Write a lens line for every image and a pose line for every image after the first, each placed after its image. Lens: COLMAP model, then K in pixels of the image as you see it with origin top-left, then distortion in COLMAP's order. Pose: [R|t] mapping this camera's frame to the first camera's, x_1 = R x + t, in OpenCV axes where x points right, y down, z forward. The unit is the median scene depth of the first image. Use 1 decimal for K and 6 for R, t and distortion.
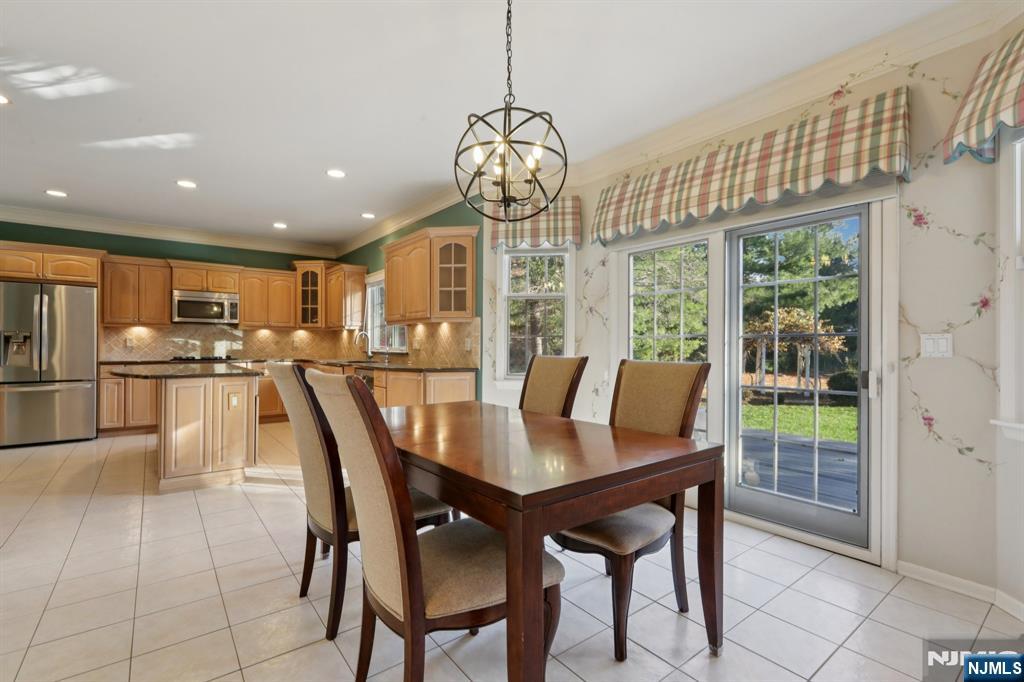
lens RADIAL K [[459.4, 0, 511.1], [0, 459.4, 342.2], [0, 0, 1]] dist [-0.003516, 0.001978]
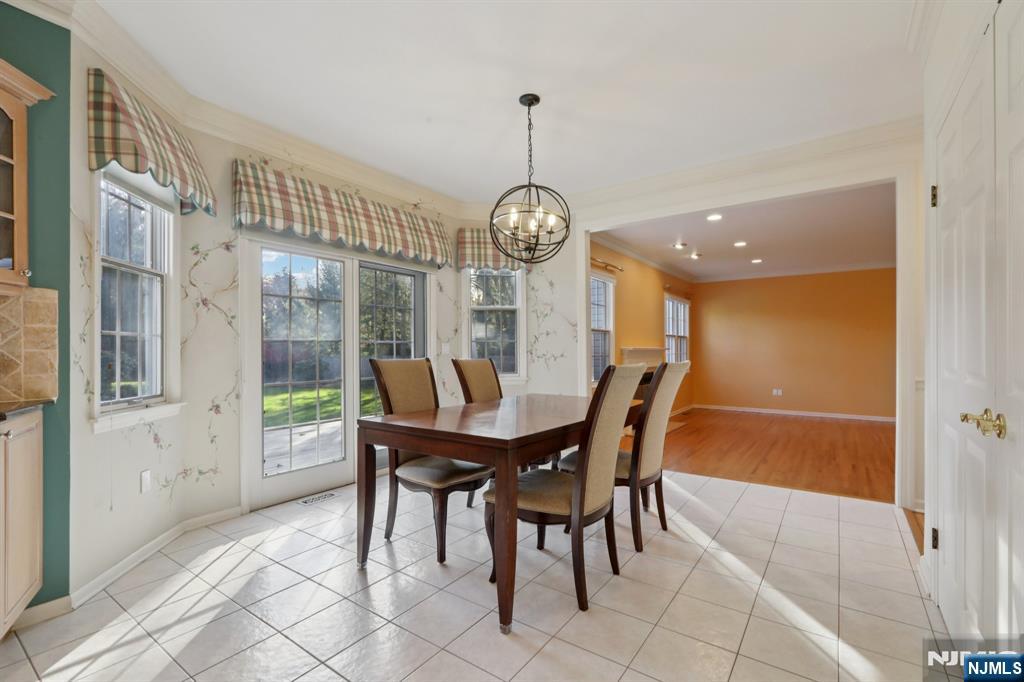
lens RADIAL K [[459.4, 0, 513.1], [0, 459.4, 344.9], [0, 0, 1]] dist [-0.003516, 0.001978]
pose [[-0.292003, 0.006495, 0.956395, -0.504737], [-0.002978, 0.999966, -0.007700, 0.002790], [-0.956413, -0.005097, -0.291973, 0.536863]]
